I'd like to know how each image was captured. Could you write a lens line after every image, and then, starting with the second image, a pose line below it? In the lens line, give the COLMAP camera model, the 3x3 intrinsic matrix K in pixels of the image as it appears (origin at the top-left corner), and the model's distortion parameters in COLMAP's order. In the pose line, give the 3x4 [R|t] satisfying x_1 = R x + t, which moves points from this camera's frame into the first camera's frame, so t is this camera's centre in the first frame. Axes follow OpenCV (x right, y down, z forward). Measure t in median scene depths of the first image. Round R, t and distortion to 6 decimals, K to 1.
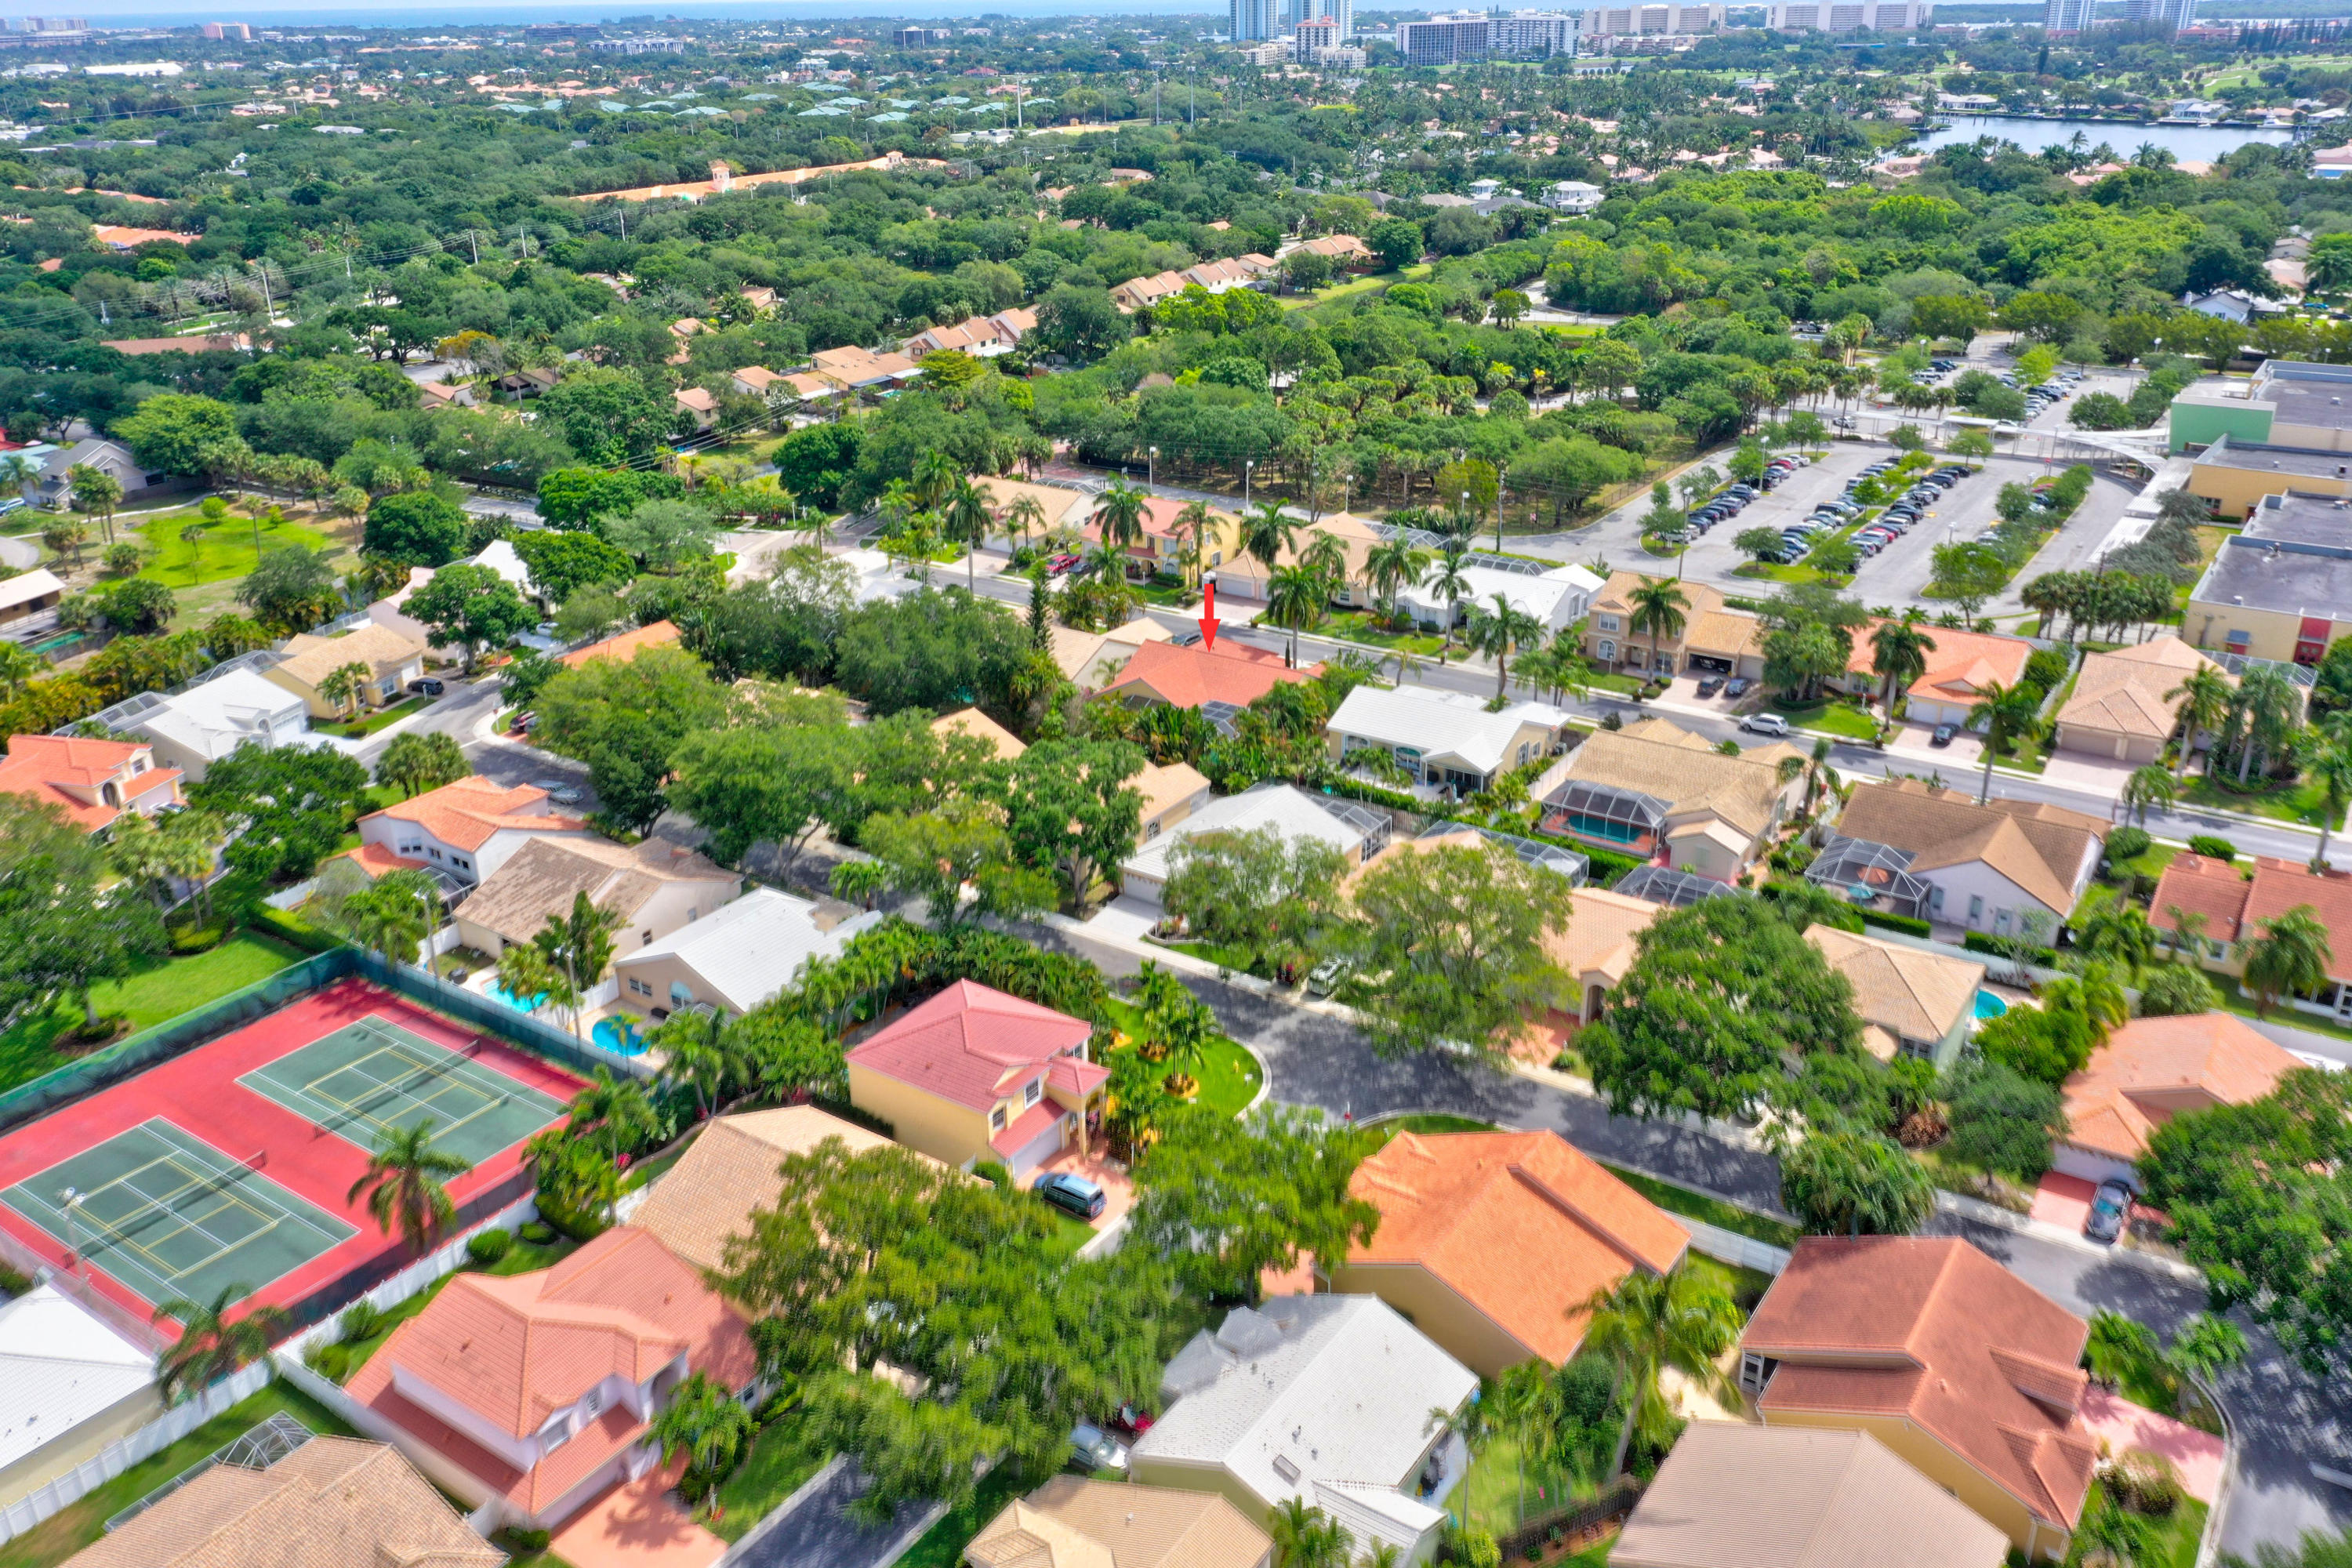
lens RADIAL K [[1854.3, 0, 1176.0], [0, 1854.3, 784.0], [0, 0, 1]] dist [-0.002053, 0.001873]
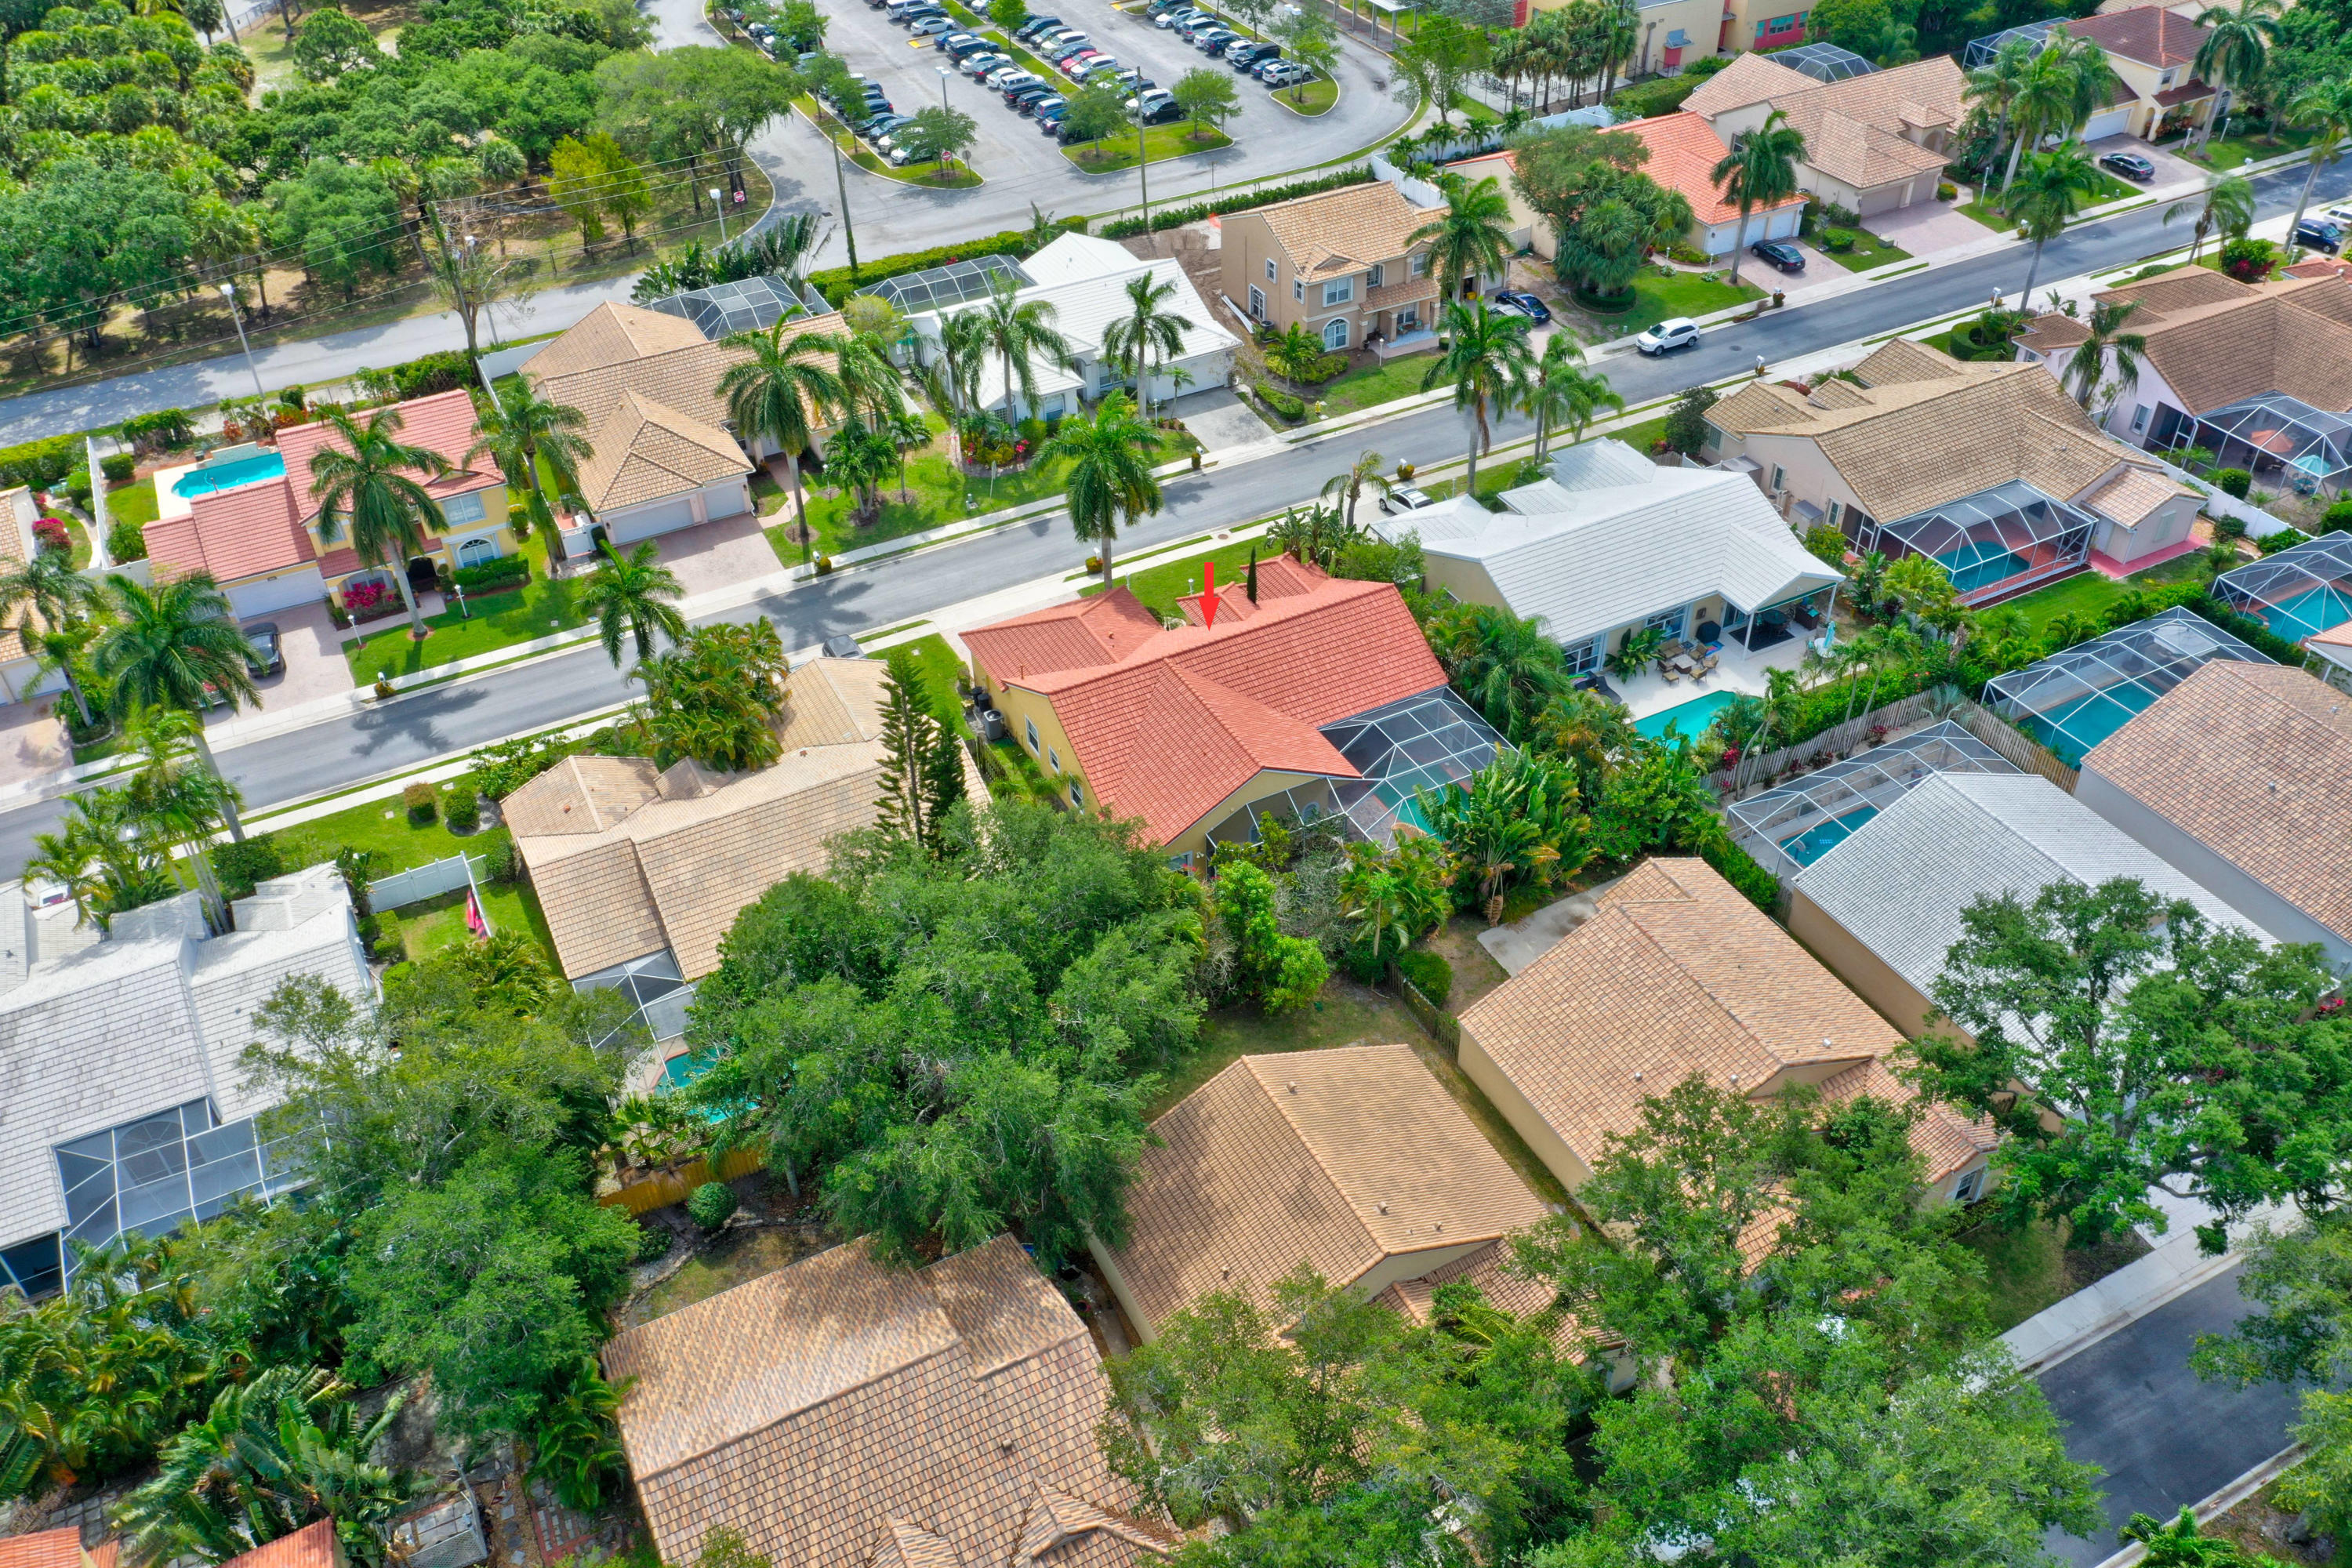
lens RADIAL K [[1849.7, 0, 1176.0], [0, 1849.7, 784.0], [0, 0, 1]] dist [0.002327, 0.002152]
pose [[0.472638, -0.548559, 0.689707, -0.265168], [0.362209, 0.834400, 0.415428, -0.192518], [-0.803379, 0.053471, 0.593063, 0.578208]]
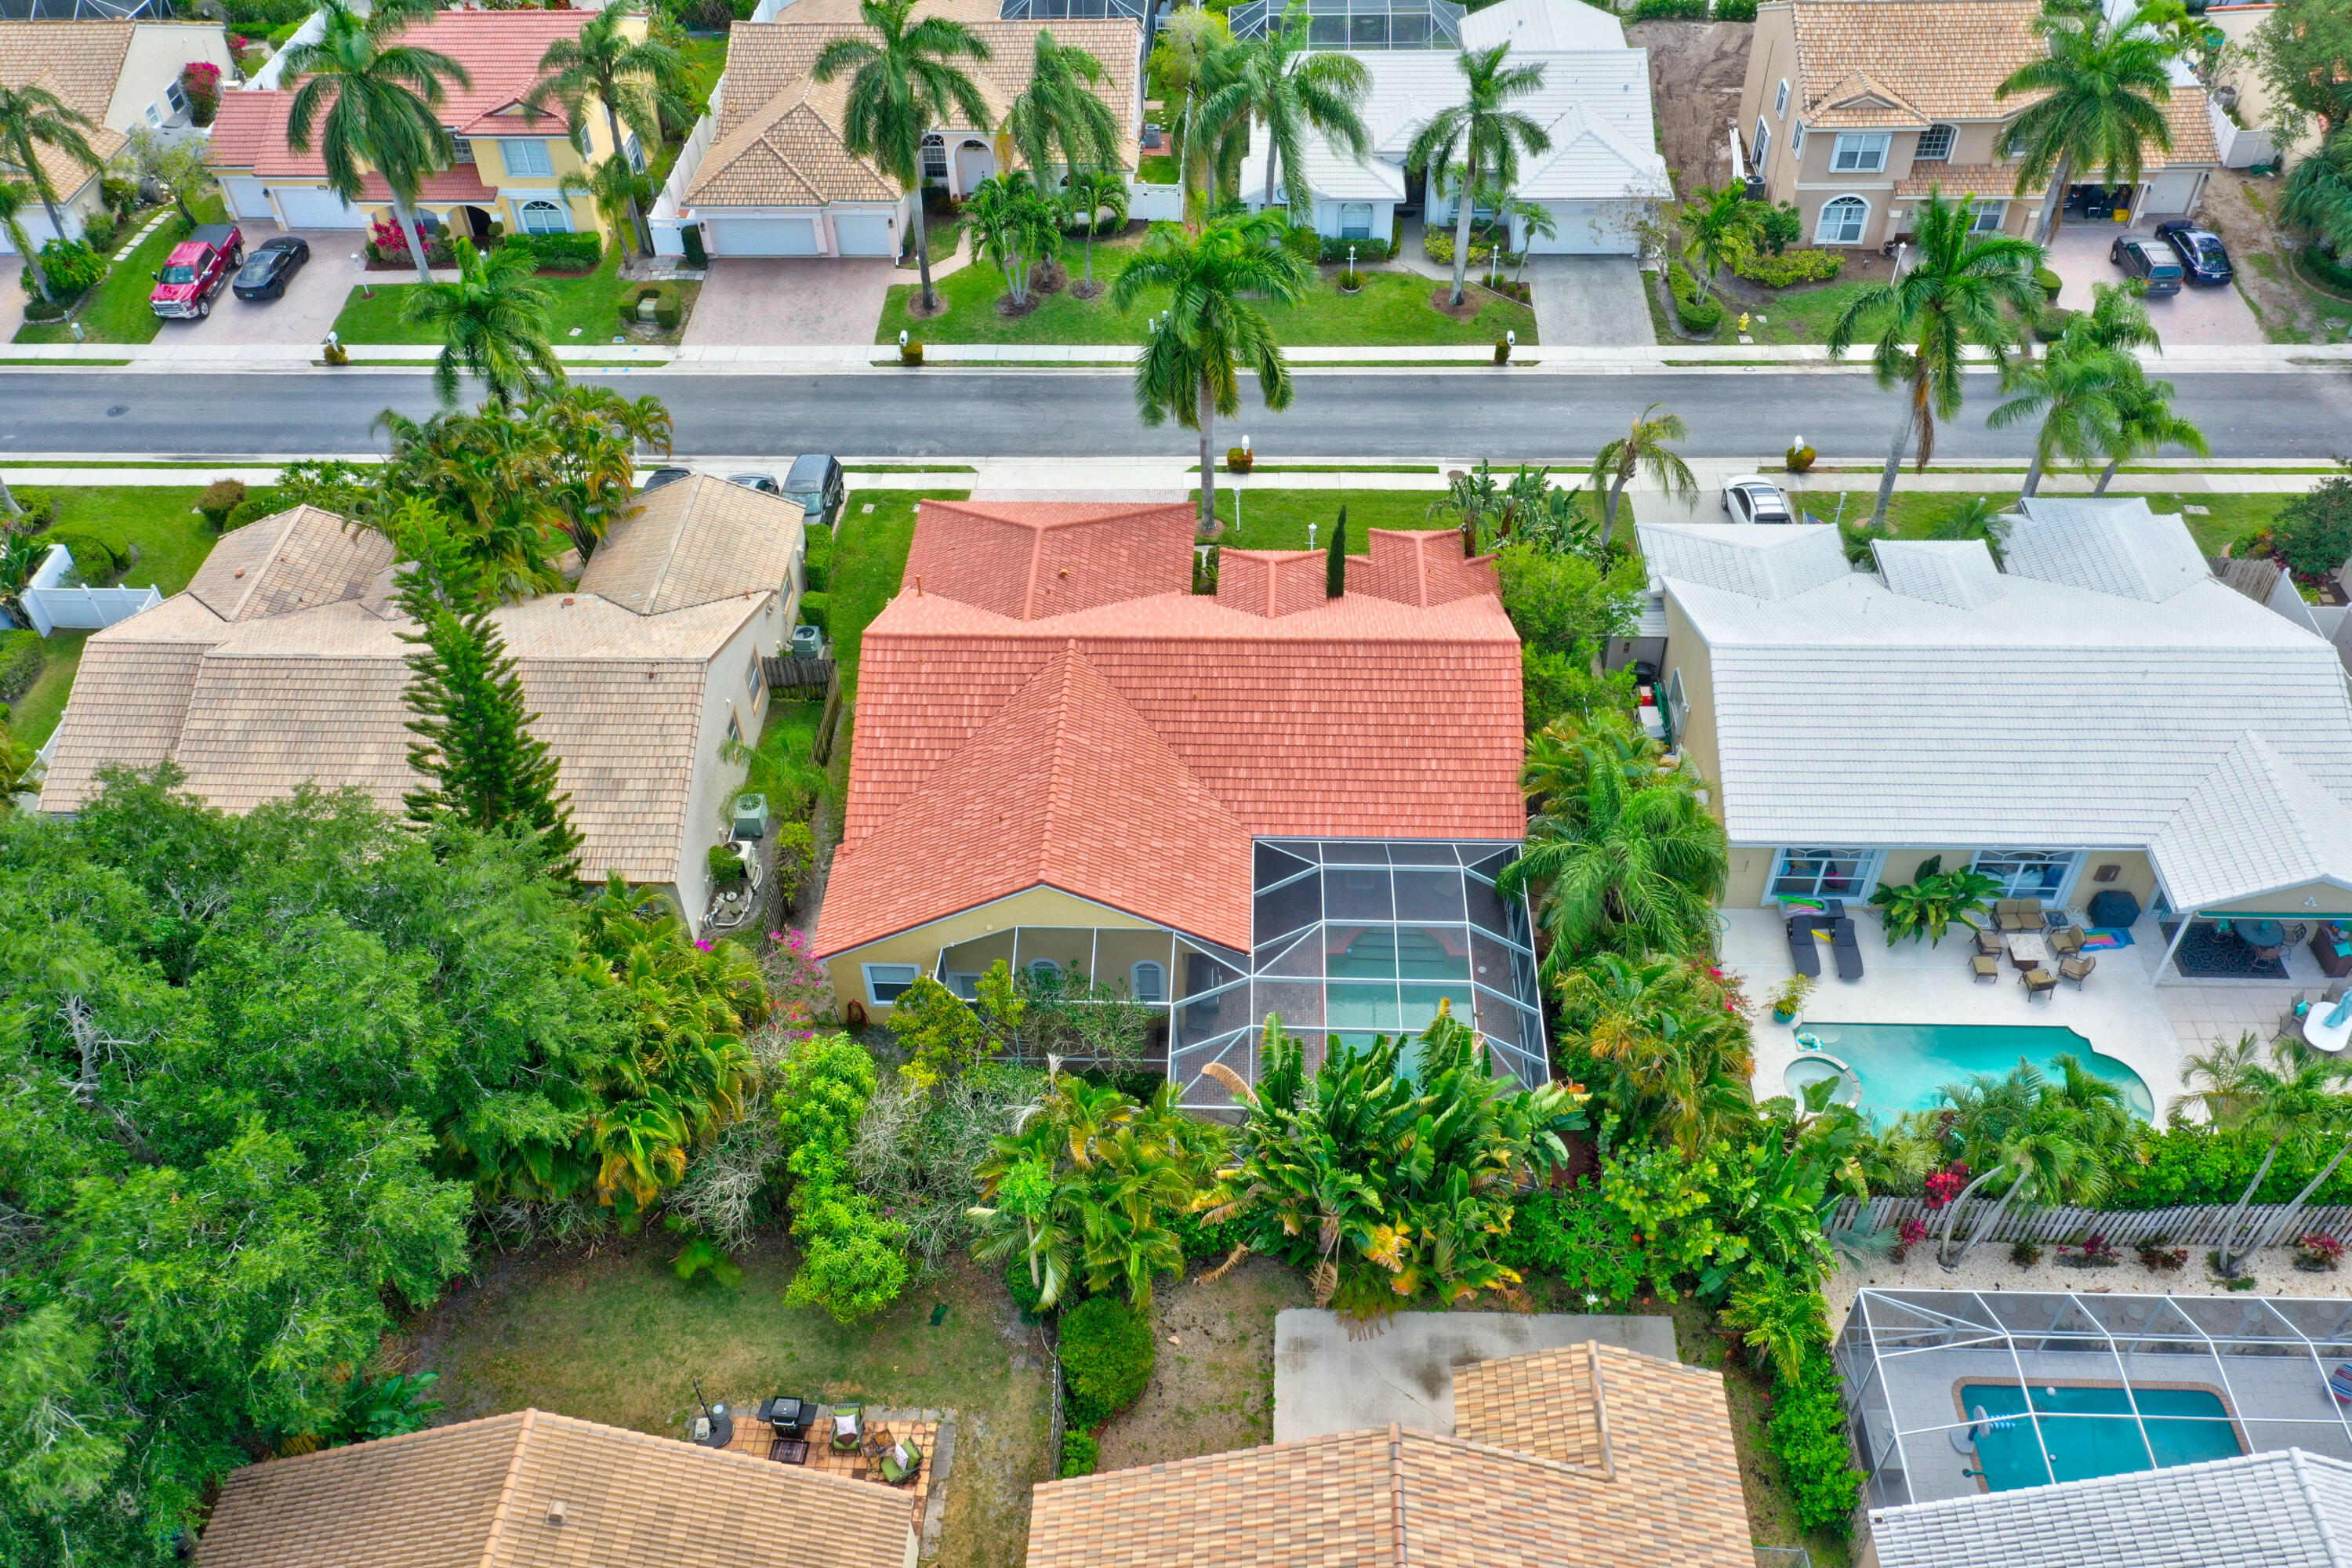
lens RADIAL K [[1848.7, 0, 1176.0], [0, 1848.7, 784.0], [0, 0, 1]] dist [0.009270, 0.003308]
pose [[0.847575, -0.370390, 0.380036, -0.074836], [0.217475, 0.895672, 0.387912, -0.127967], [-0.484067, -0.246136, 0.839700, 0.599058]]
